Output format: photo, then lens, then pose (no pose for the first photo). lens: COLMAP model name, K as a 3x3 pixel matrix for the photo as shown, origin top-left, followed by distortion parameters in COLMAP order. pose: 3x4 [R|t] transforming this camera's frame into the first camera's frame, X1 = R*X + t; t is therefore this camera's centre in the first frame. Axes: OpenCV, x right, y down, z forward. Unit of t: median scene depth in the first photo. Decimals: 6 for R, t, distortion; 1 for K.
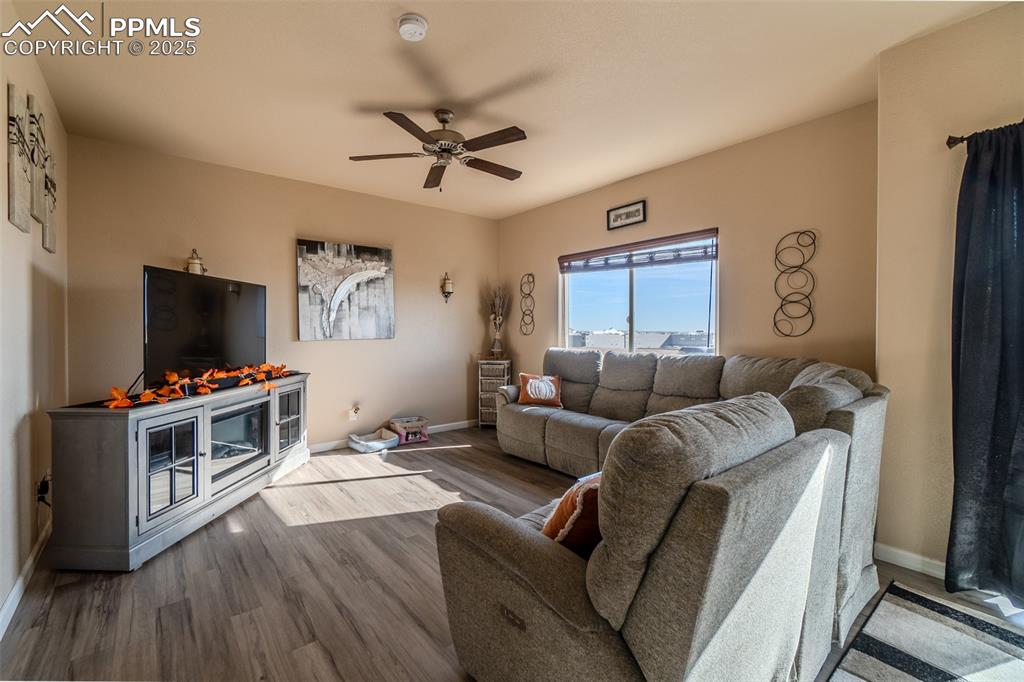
lens RADIAL K [[439.6, 0, 502.3], [0, 439.6, 335.4], [0, 0, 1]] dist [-0.004324, 0.001095]
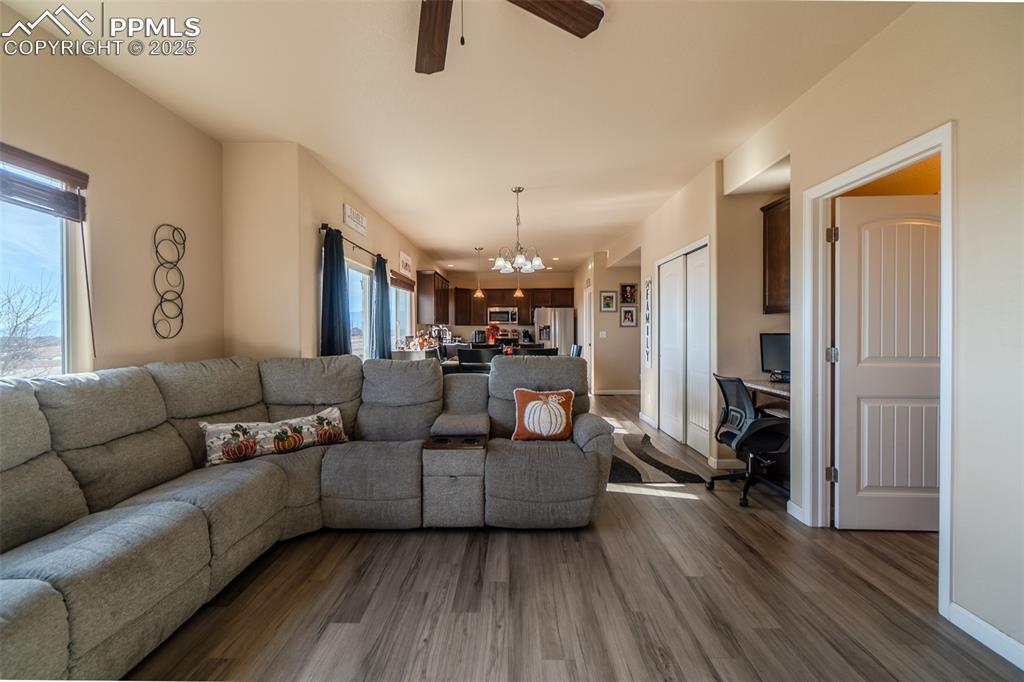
lens RADIAL K [[436.6, 0, 501.3], [0, 436.6, 335.2], [0, 0, 1]] dist [-0.004187, 0.000296]
pose [[-0.761613, -0.001840, 0.648030, -0.338096], [0.011589, 0.999797, 0.016460, -0.008271], [-0.647929, 0.020046, -0.761437, 0.931583]]
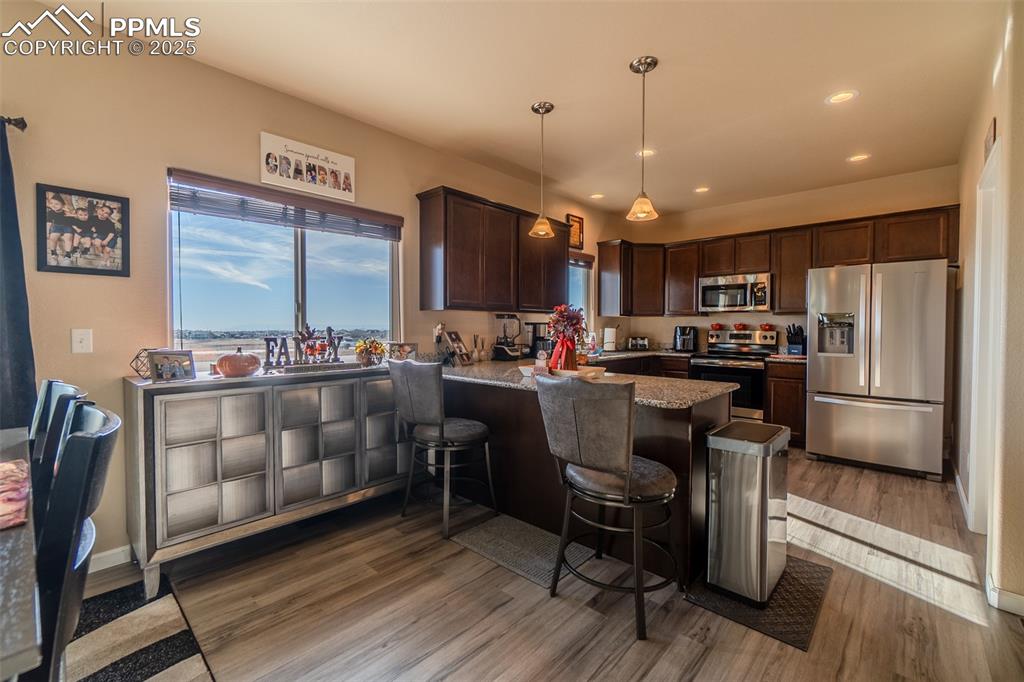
lens RADIAL K [[436.6, 0, 501.3], [0, 436.6, 335.2], [0, 0, 1]] dist [-0.004187, 0.000296]
pose [[-0.132825, -0.019187, 0.990954, 0.244017], [0.006841, 0.999771, 0.020275, 0.002478], [-0.991116, 0.009472, -0.132663, -0.262871]]
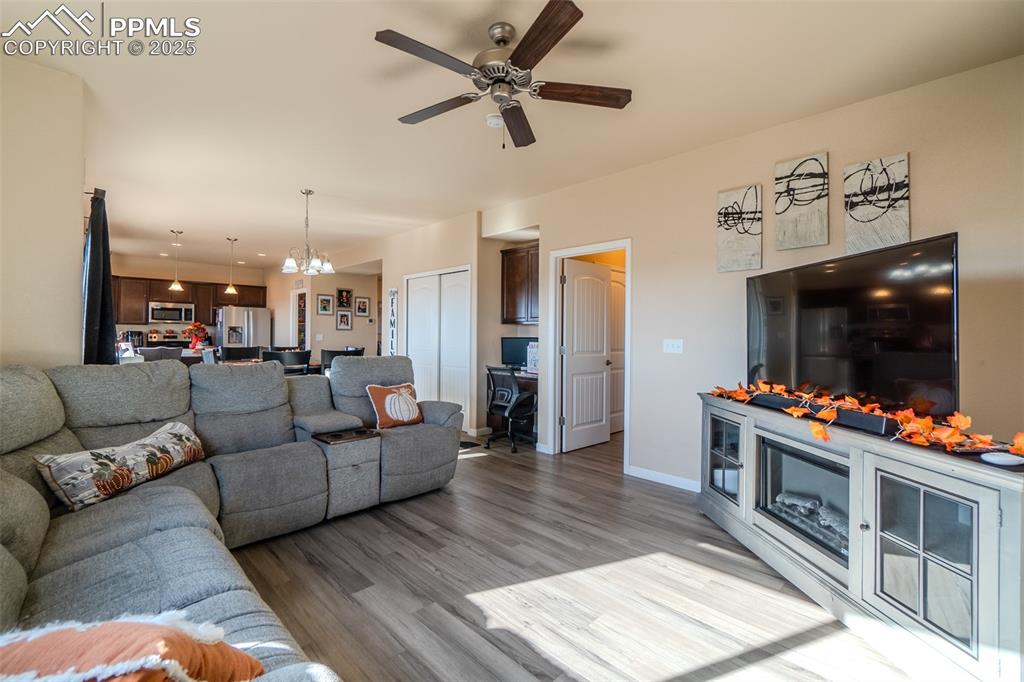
lens RADIAL K [[447.0, 0, 498.0], [0, 447.0, 336.8], [0, 0, 1]] dist [-0.002043, 0.000149]
pose [[-0.996437, -0.007997, -0.083964, -0.047917], [-0.009152, 0.999869, 0.013385, -0.010408], [0.083846, 0.014105, -0.996379, 1.218582]]
